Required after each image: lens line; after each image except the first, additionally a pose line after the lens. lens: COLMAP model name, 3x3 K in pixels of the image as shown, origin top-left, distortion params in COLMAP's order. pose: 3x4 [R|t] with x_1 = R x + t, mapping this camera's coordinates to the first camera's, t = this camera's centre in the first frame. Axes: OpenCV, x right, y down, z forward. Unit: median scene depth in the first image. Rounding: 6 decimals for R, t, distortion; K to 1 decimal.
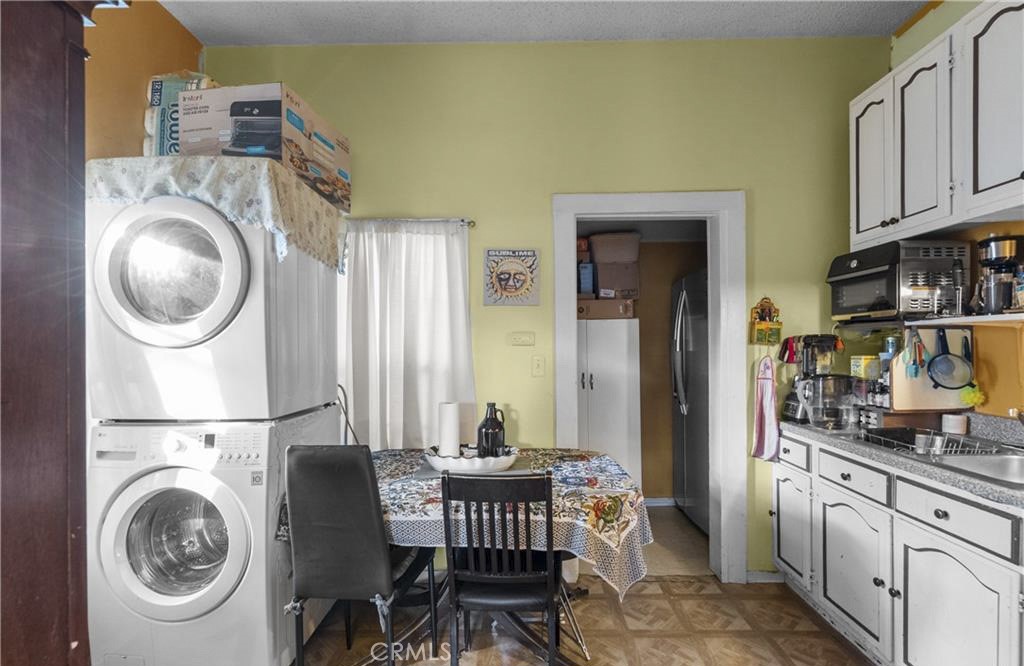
lens RADIAL K [[479.6, 0, 510.9], [0, 479.6, 346.6], [0, 0, 1]] dist [-0.001564, 0.001251]
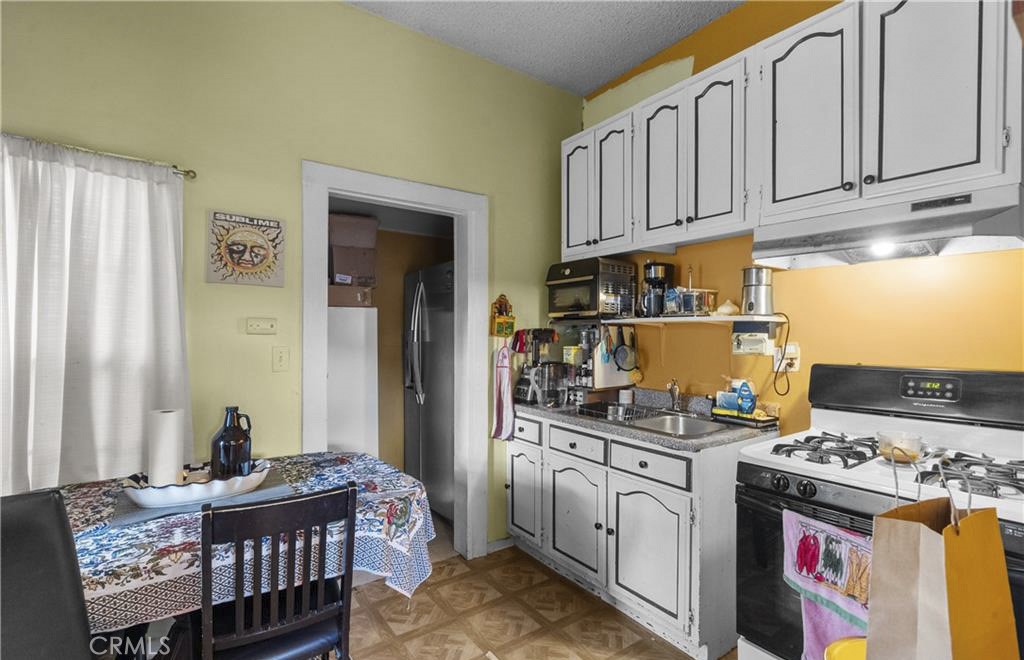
lens RADIAL K [[482.1, 0, 512.0], [0, 482.1, 330.0], [0, 0, 1]] dist [-0.002010, 0.000723]
pose [[0.799964, 0.018760, 0.599755, -0.151200], [-0.010939, 0.999801, -0.016682, -0.000756], [-0.599948, 0.006784, 0.800010, 0.096483]]
